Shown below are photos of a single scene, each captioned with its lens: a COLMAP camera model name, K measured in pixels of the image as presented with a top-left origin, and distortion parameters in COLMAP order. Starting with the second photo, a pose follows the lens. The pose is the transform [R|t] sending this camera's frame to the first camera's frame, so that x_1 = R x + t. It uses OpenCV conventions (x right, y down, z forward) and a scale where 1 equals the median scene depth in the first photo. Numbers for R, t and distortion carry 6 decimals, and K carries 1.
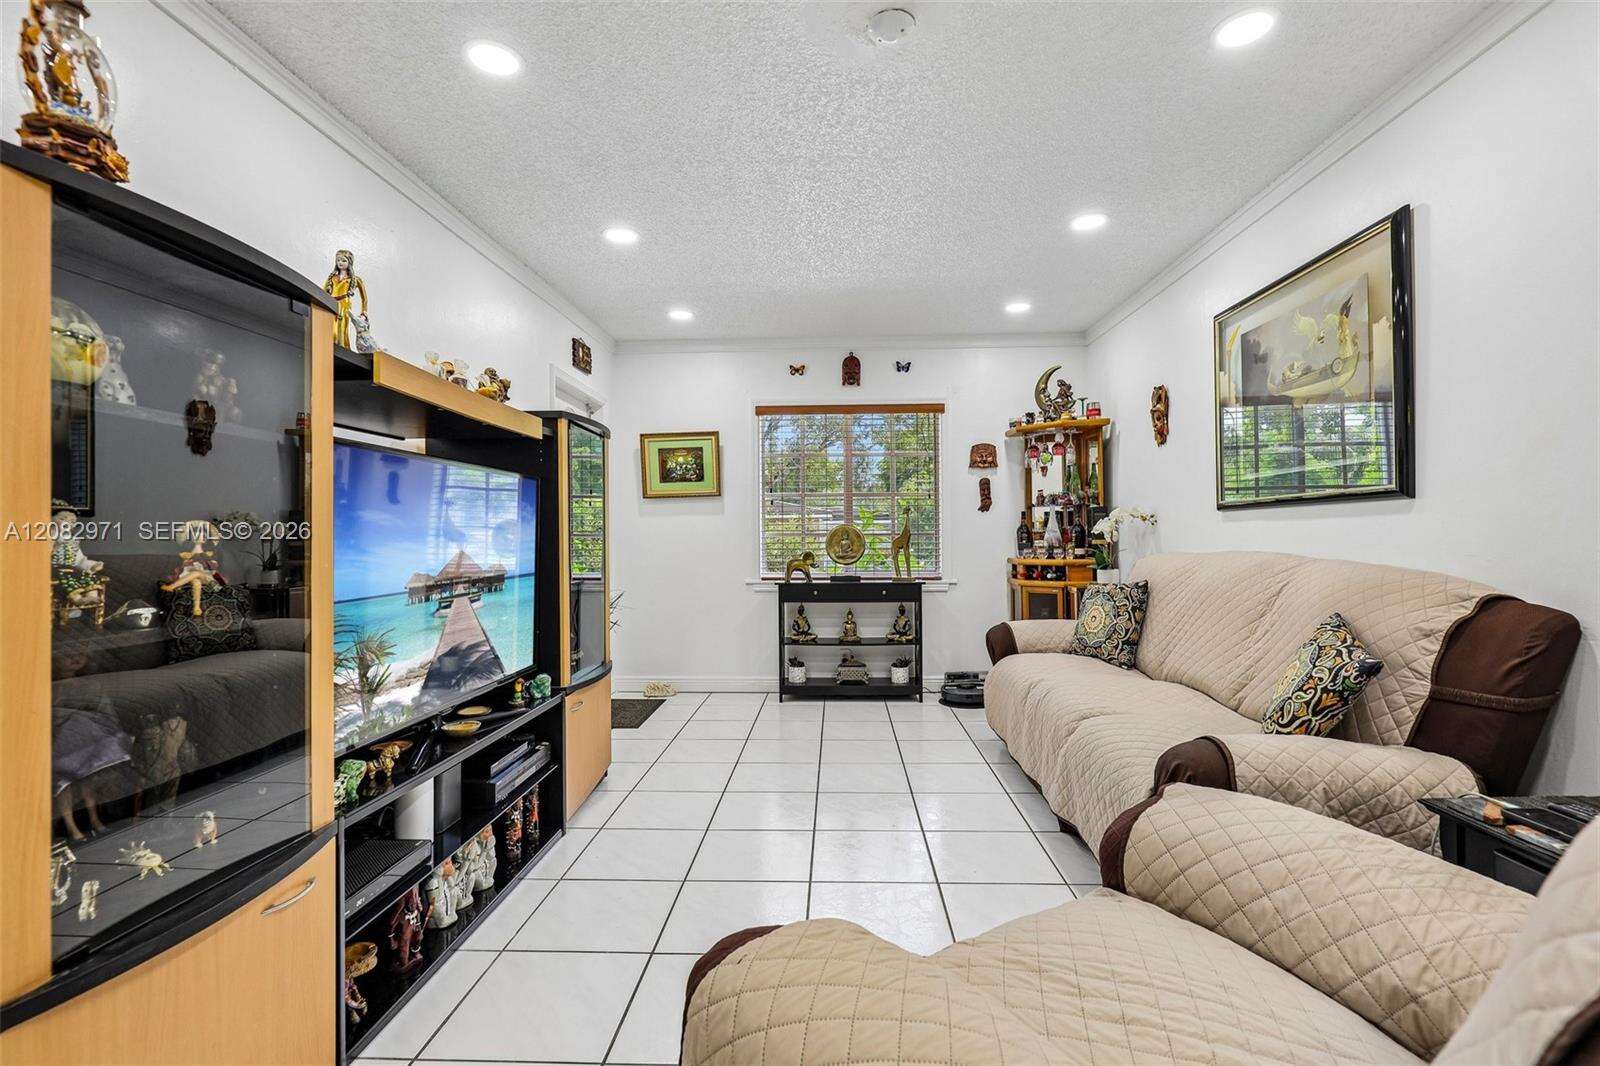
lens RADIAL K [[728.1, 0, 810.4], [0, 728.1, 535.8], [0, 0, 1]] dist [0.002538, -0.001005]
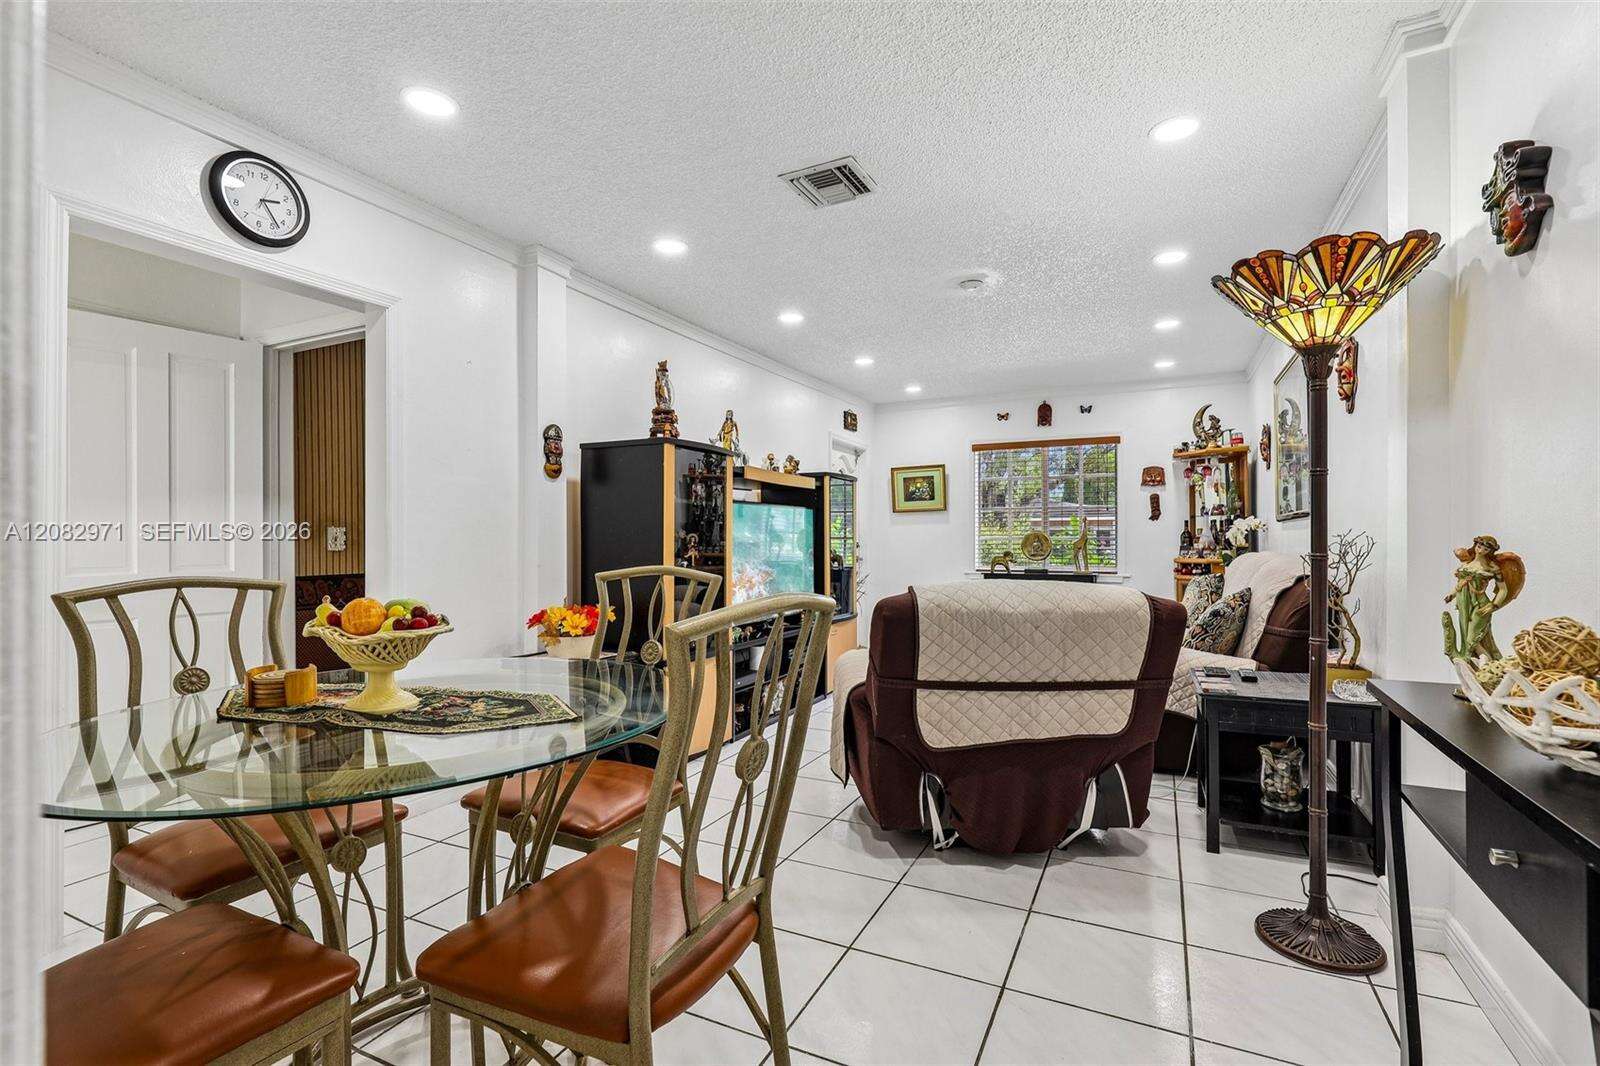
lens RADIAL K [[728.1, 0, 809.7], [0, 728.1, 537.7], [0, 0, 1]] dist [0.002538, -0.001005]
pose [[0.916477, 0.002901, -0.400077, 0.225597], [-0.003369, 0.999994, -0.000466, -0.001008], [0.400073, 0.001775, 0.916482, -0.445782]]
